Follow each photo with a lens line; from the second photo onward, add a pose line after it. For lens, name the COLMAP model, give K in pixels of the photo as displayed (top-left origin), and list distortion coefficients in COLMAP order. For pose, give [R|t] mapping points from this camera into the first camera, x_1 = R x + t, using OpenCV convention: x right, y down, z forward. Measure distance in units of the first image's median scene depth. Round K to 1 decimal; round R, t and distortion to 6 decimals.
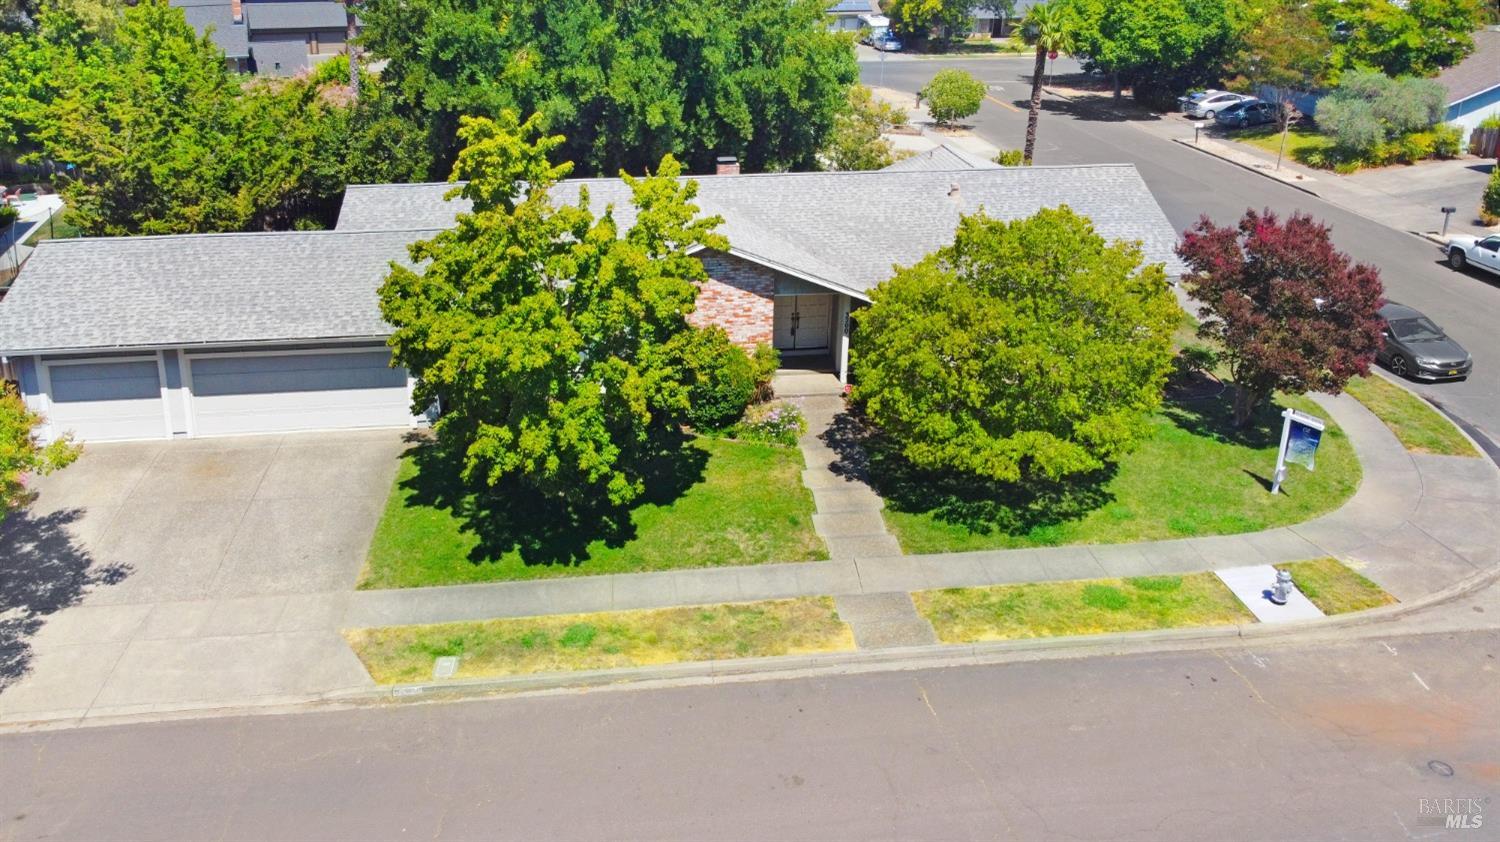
lens RADIAL K [[1124.1, 0, 750.0], [0, 1124.1, 421.0], [0, 0, 1]] dist [0.018304, -0.043081]
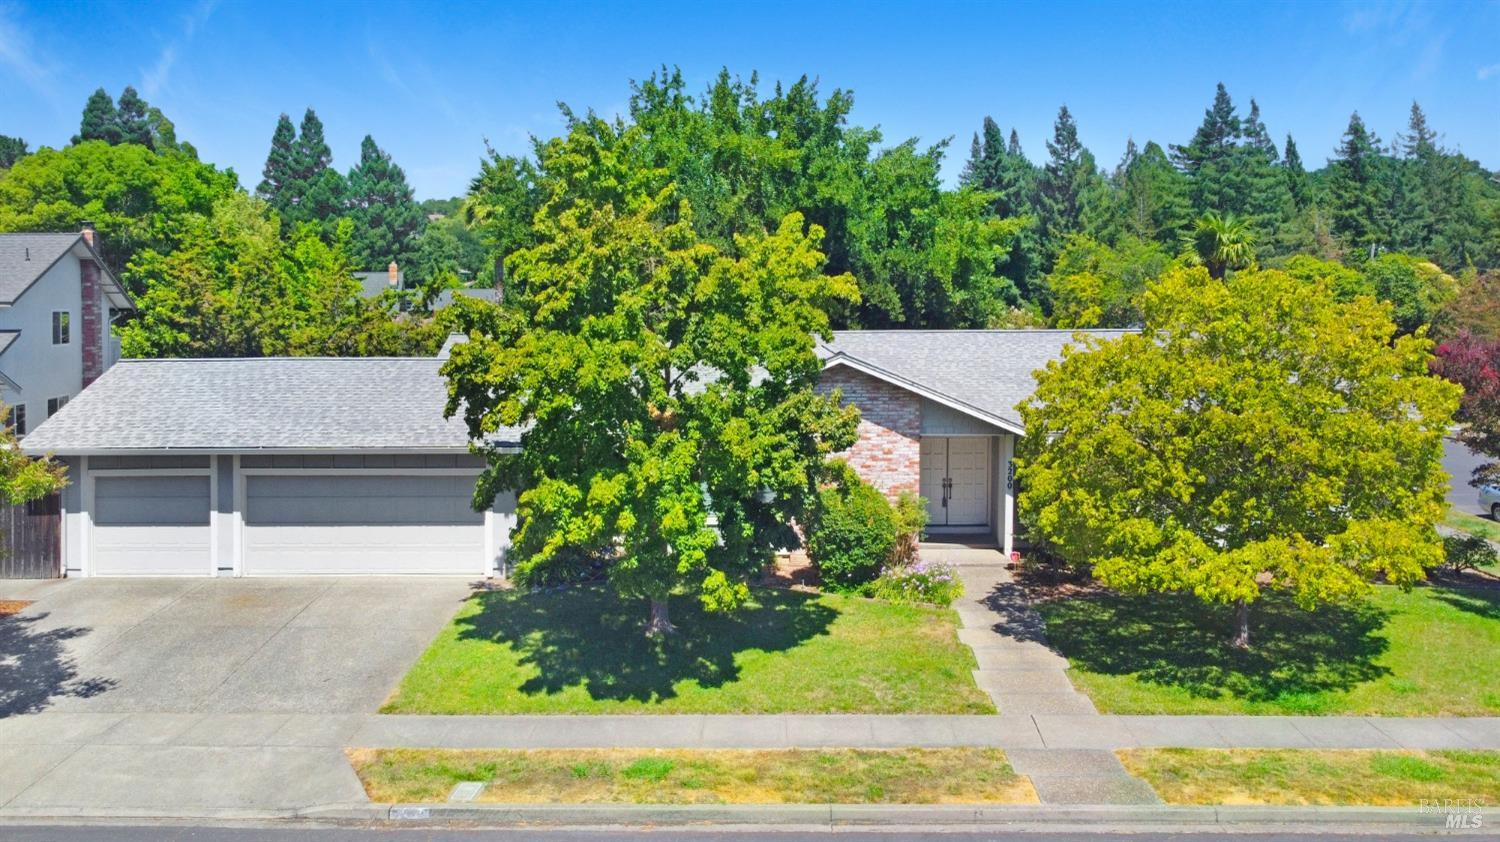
lens RADIAL K [[1161.7, 0, 737.0], [0, 1161.7, 423.9], [0, 0, 1]] dist [-0.006014, 0.005011]
pose [[0.989911, -0.007965, -0.141467, 0.011223], [-0.036425, 0.950560, -0.308396, 0.187822], [0.136929, 0.310438, 0.940680, 0.205503]]
